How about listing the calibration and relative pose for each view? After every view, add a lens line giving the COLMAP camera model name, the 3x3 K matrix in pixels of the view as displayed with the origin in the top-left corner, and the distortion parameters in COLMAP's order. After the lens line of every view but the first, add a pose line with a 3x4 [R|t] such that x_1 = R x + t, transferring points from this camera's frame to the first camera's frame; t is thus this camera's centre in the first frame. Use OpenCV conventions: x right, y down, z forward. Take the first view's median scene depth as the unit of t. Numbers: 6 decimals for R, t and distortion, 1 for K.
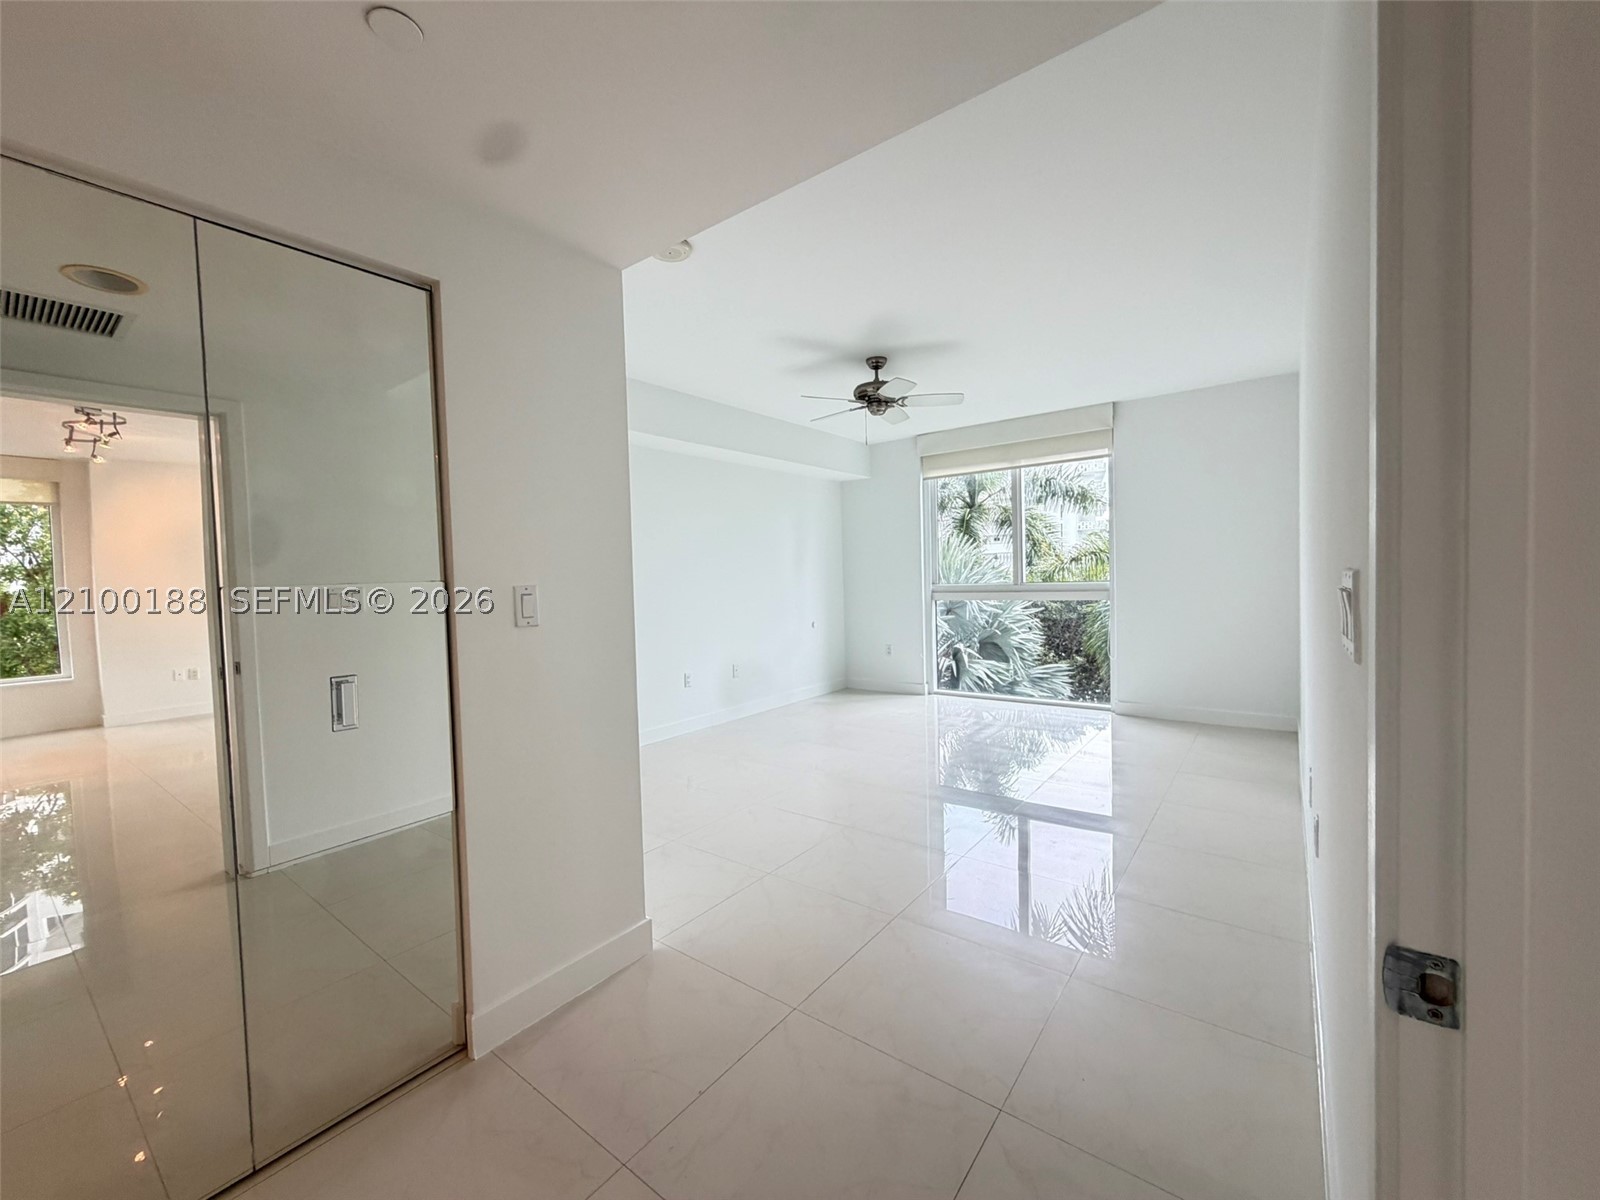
lens RADIAL K [[638.6, 0, 796.3], [0, 638.6, 598.2], [0, 0, 1]] dist [0.002424, -0.001048]
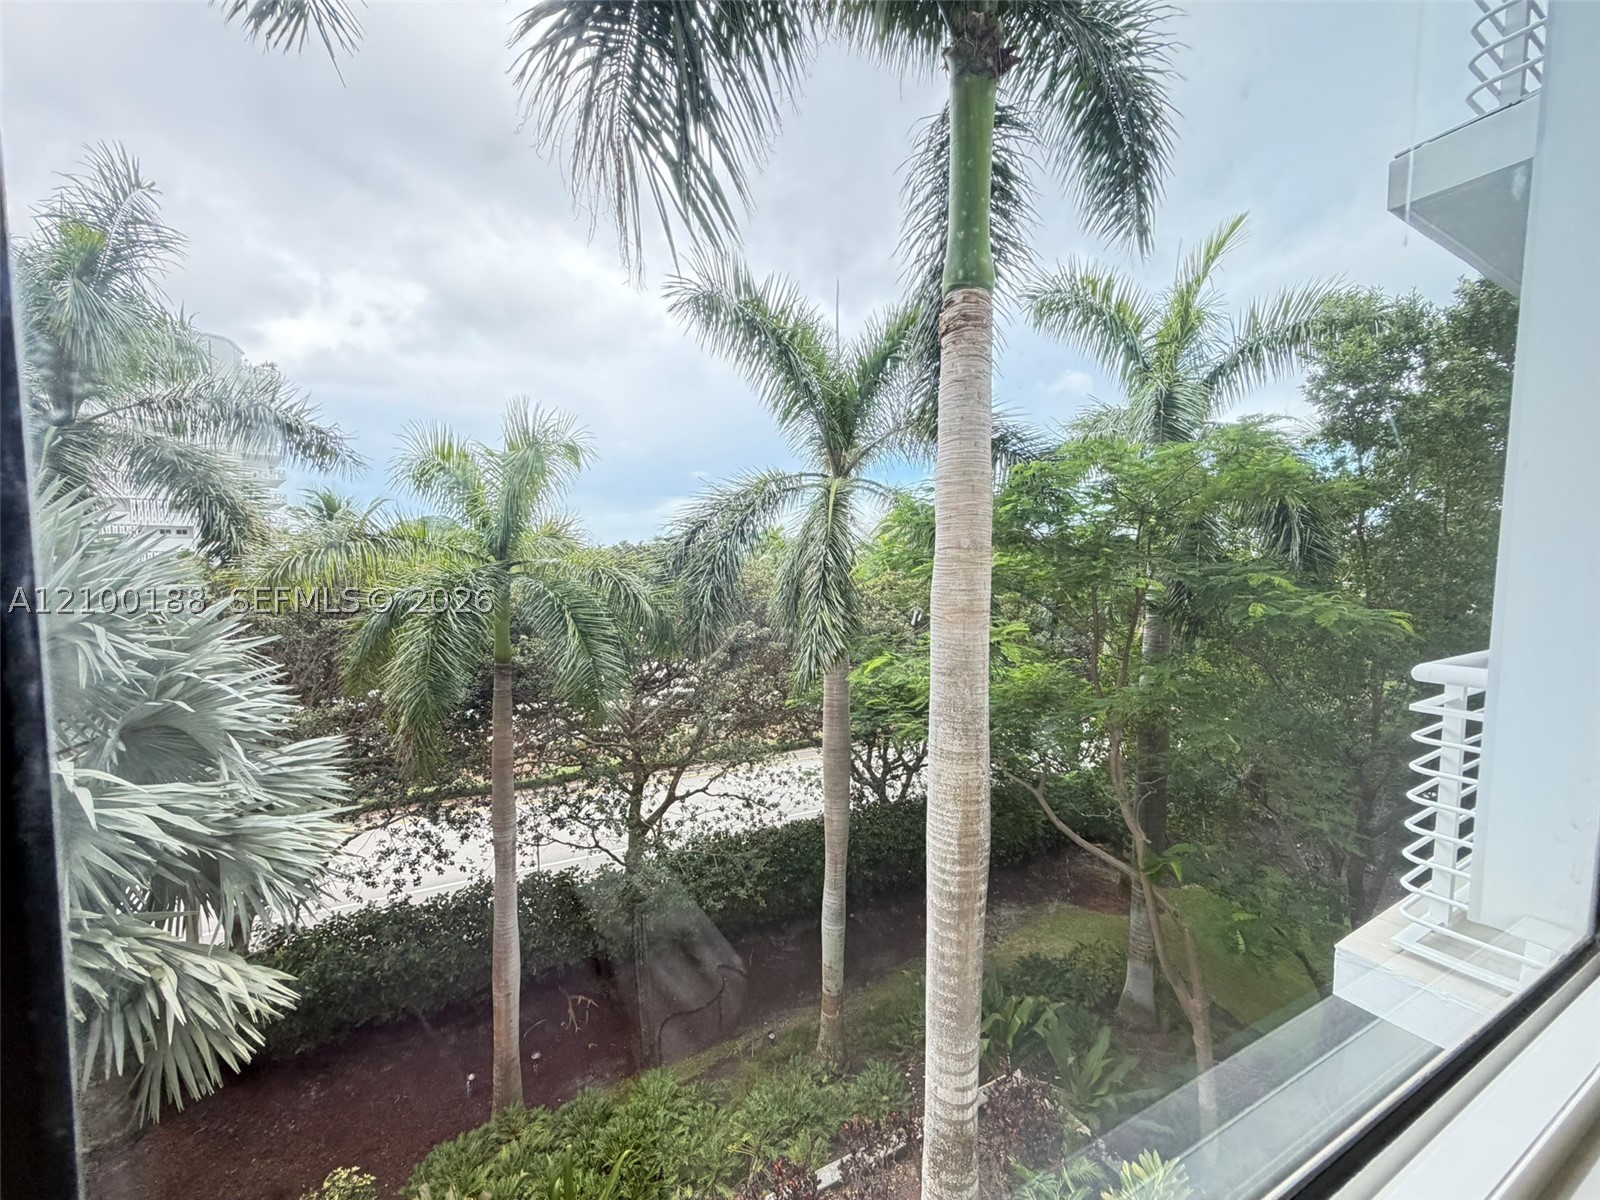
lens RADIAL K [[638.6, 0, 796.3], [0, 638.6, 598.2], [0, 0, 1]] dist [0.002424, -0.001048]
pose [[0.419366, -0.029605, 0.907334, 0.096870], [0.012862, 0.999562, 0.026669, -0.026991], [-0.907726, 0.000486, 0.419563, 0.435181]]
